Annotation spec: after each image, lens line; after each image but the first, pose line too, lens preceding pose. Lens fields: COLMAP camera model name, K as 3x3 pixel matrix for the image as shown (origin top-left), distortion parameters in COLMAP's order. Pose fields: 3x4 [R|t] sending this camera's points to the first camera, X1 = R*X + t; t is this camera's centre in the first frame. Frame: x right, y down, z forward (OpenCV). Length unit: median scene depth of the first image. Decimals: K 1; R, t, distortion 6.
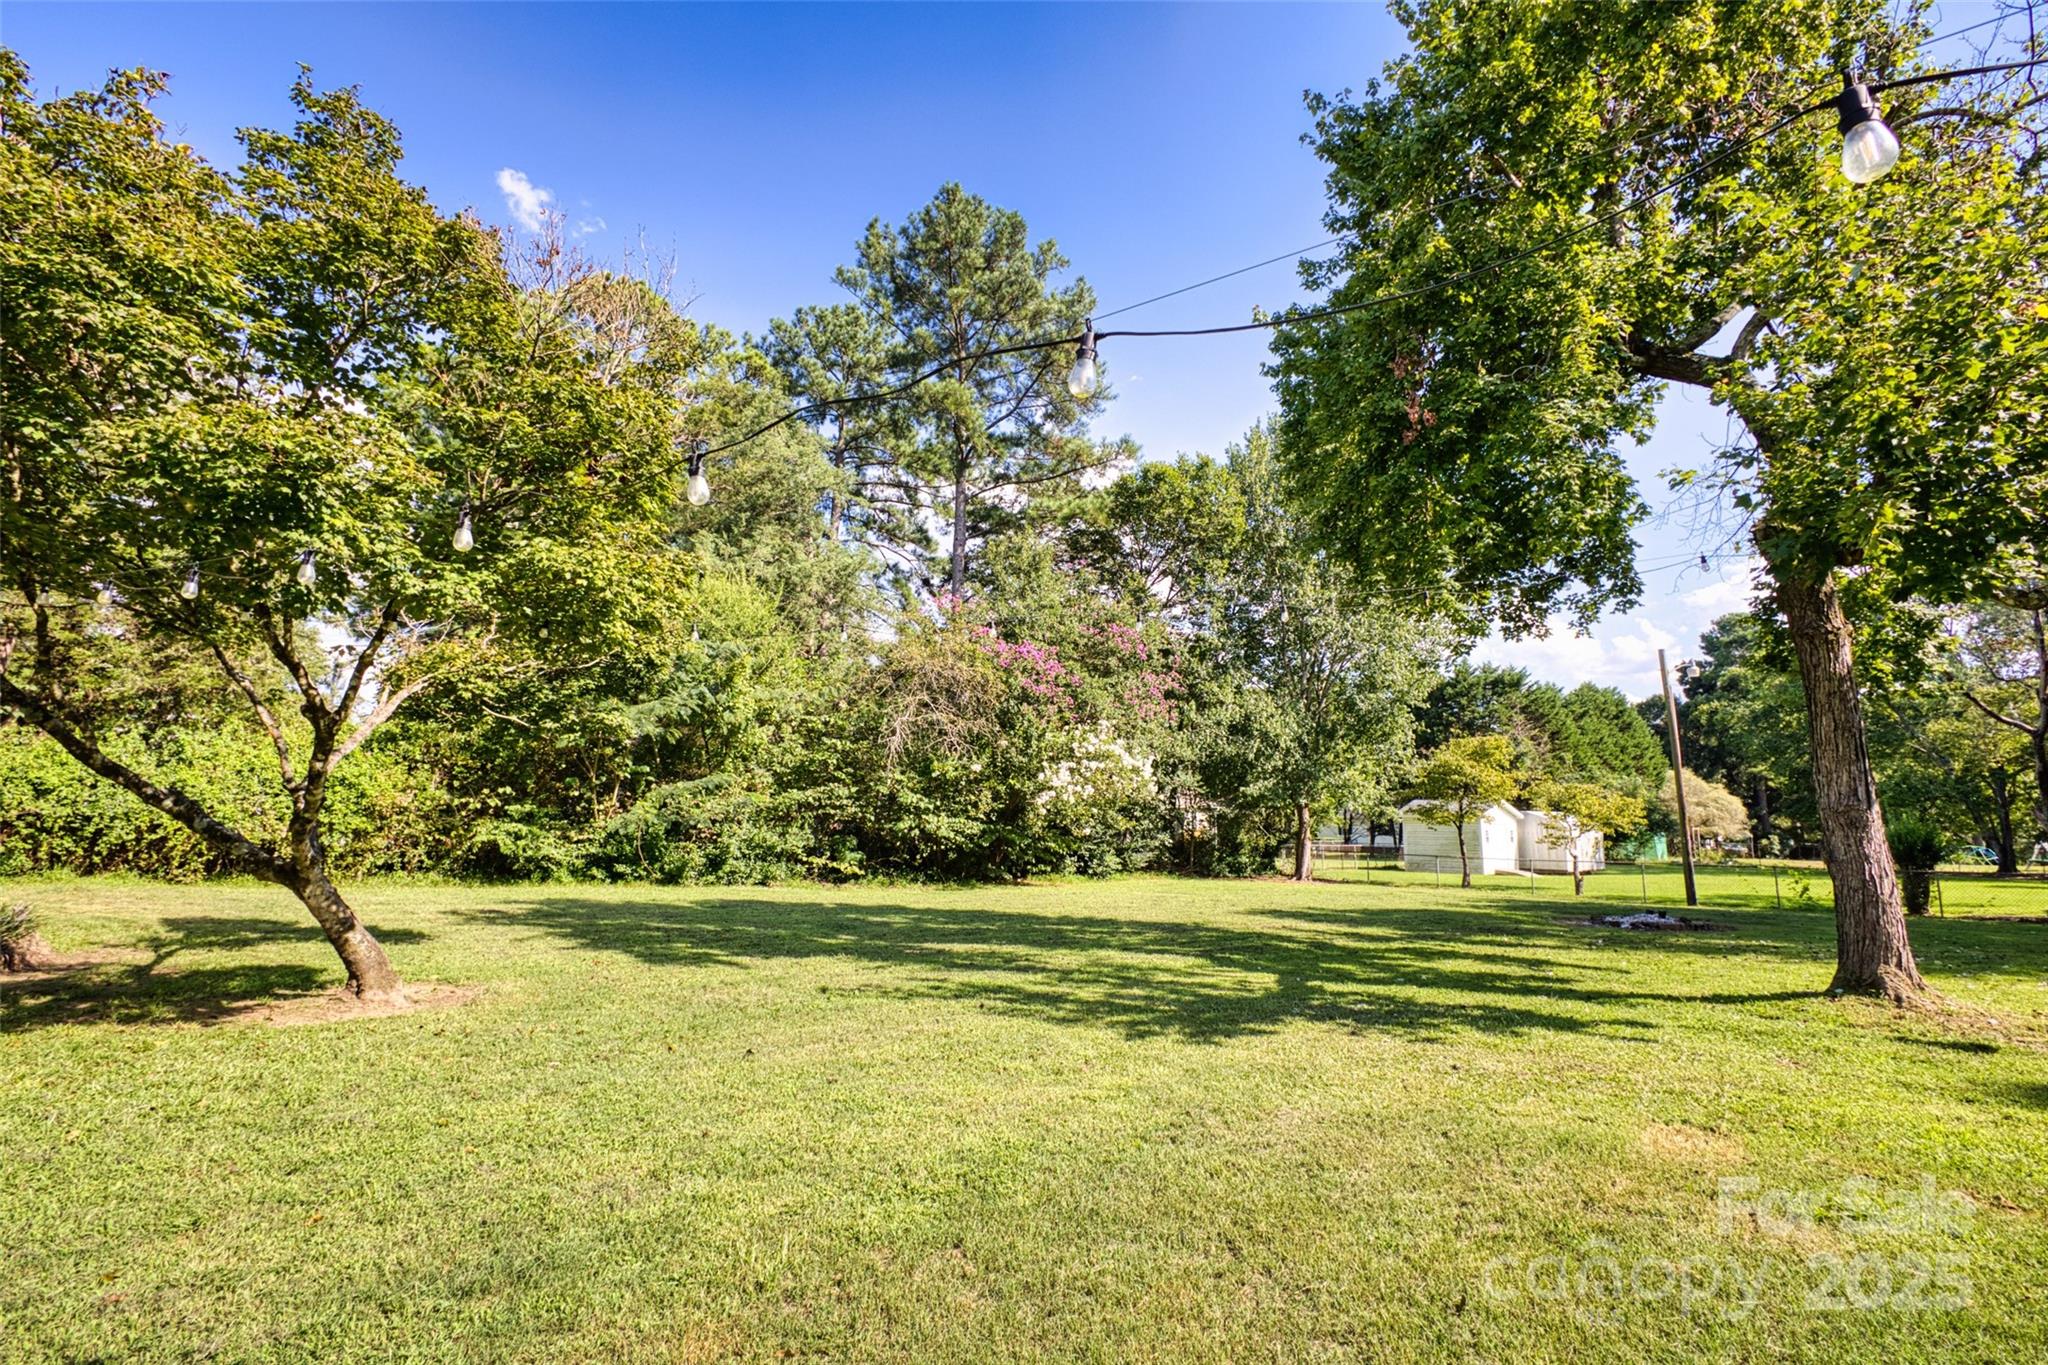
lens RADIAL K [[932.2, 0, 1024.0], [0, 932.2, 682.5], [0, 0, 1]] dist [0.000261, -0.000077]
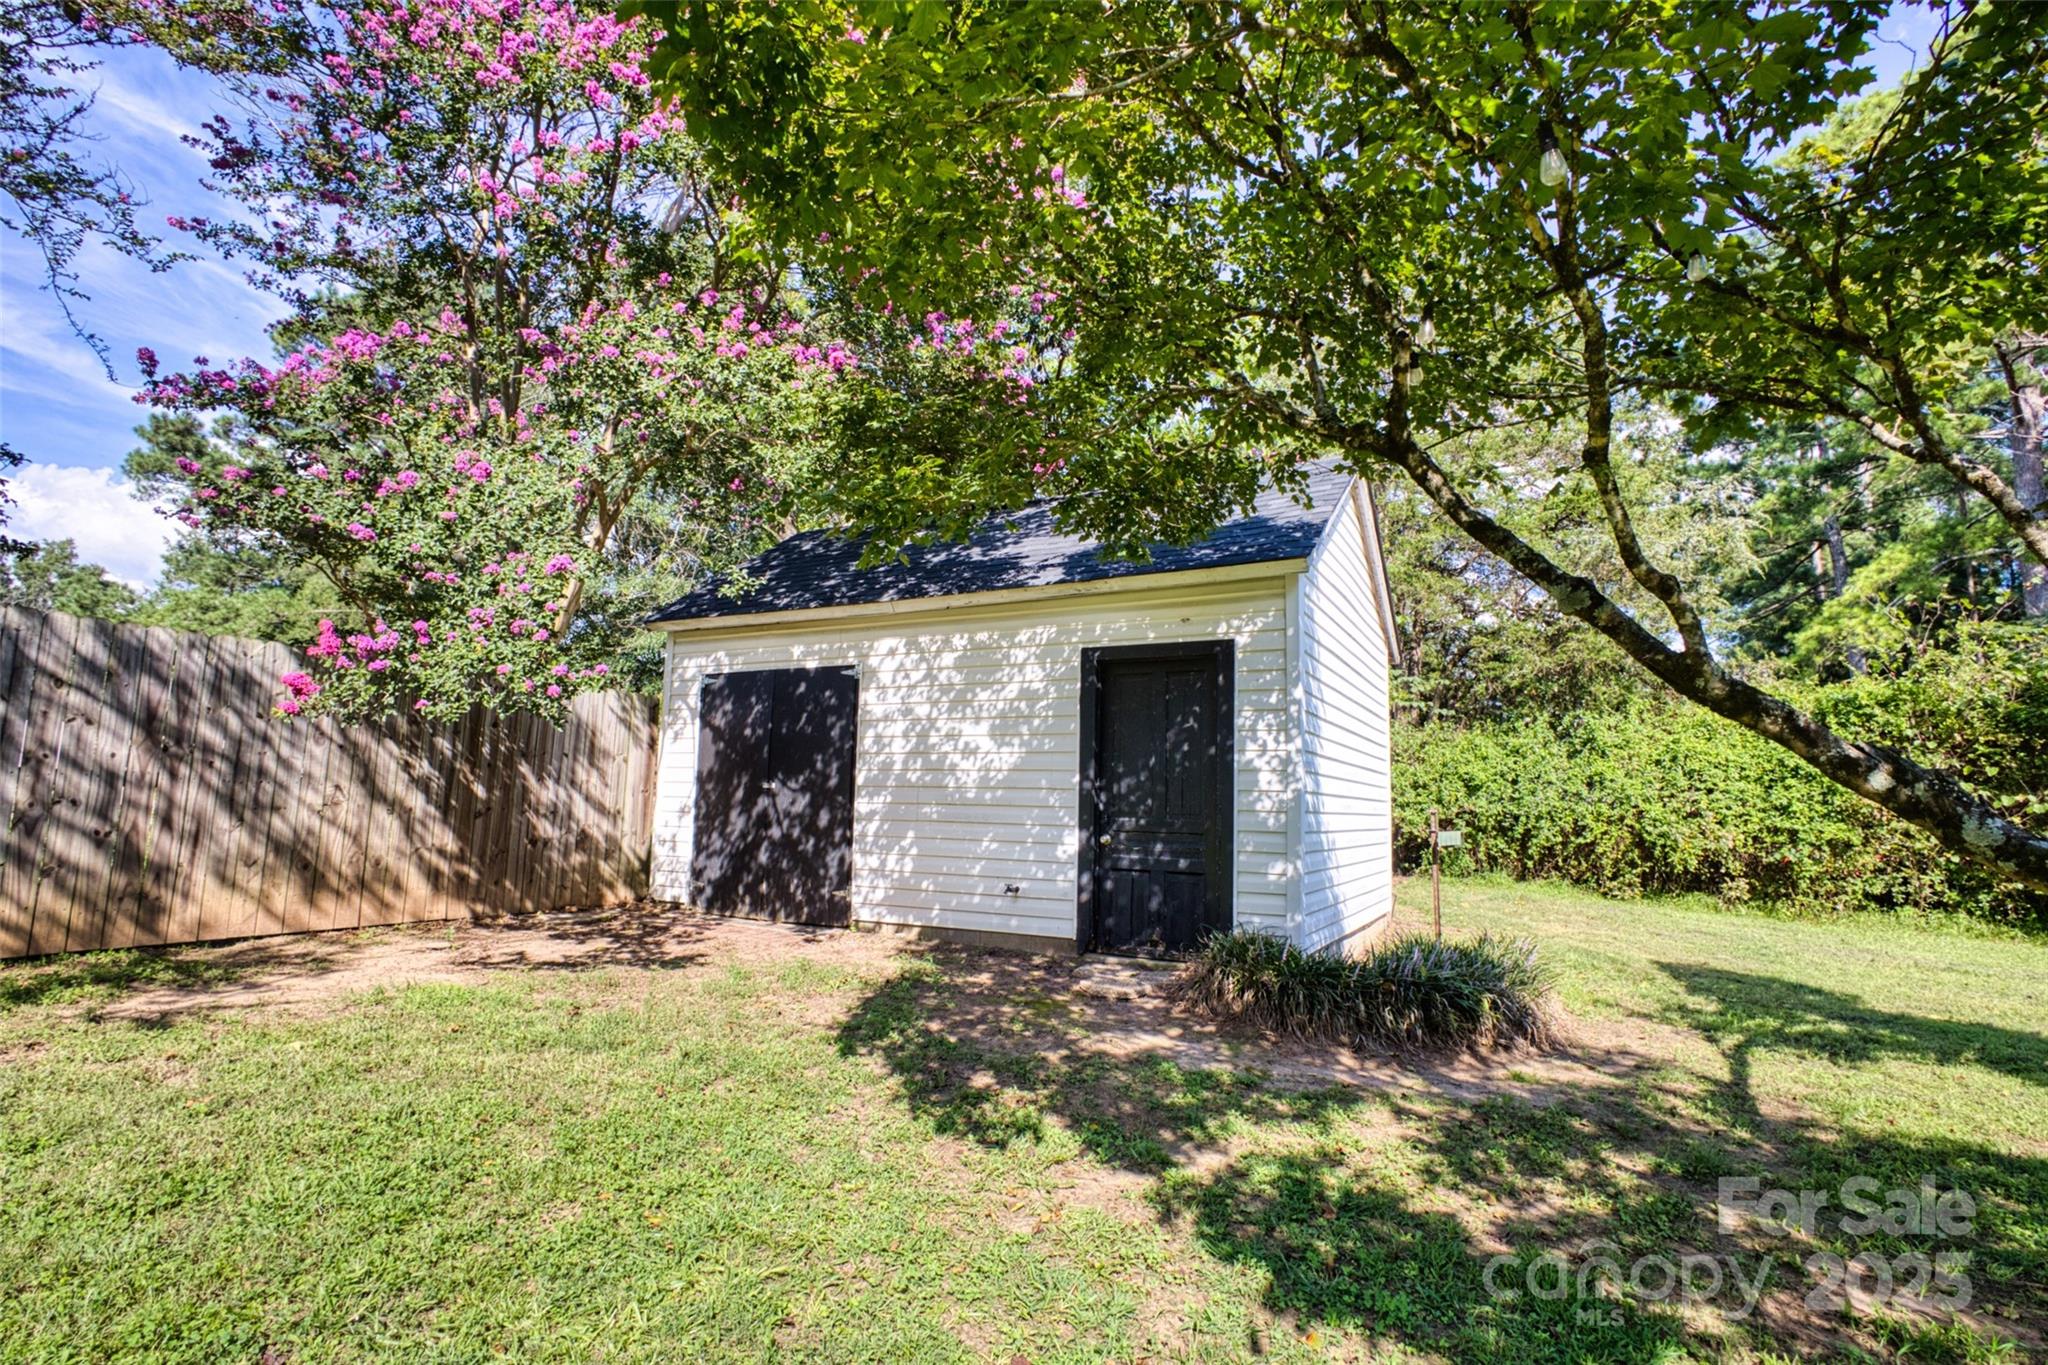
lens RADIAL K [[932.2, 0, 1024.0], [0, 932.2, 682.5], [0, 0, 1]] dist [0.000261, -0.000077]
pose [[0.344852, -0.117004, -0.931336, -0.302275], [0.112466, 0.990203, -0.082756, 0.036426], [0.931895, -0.076205, 0.354633, 0.239380]]
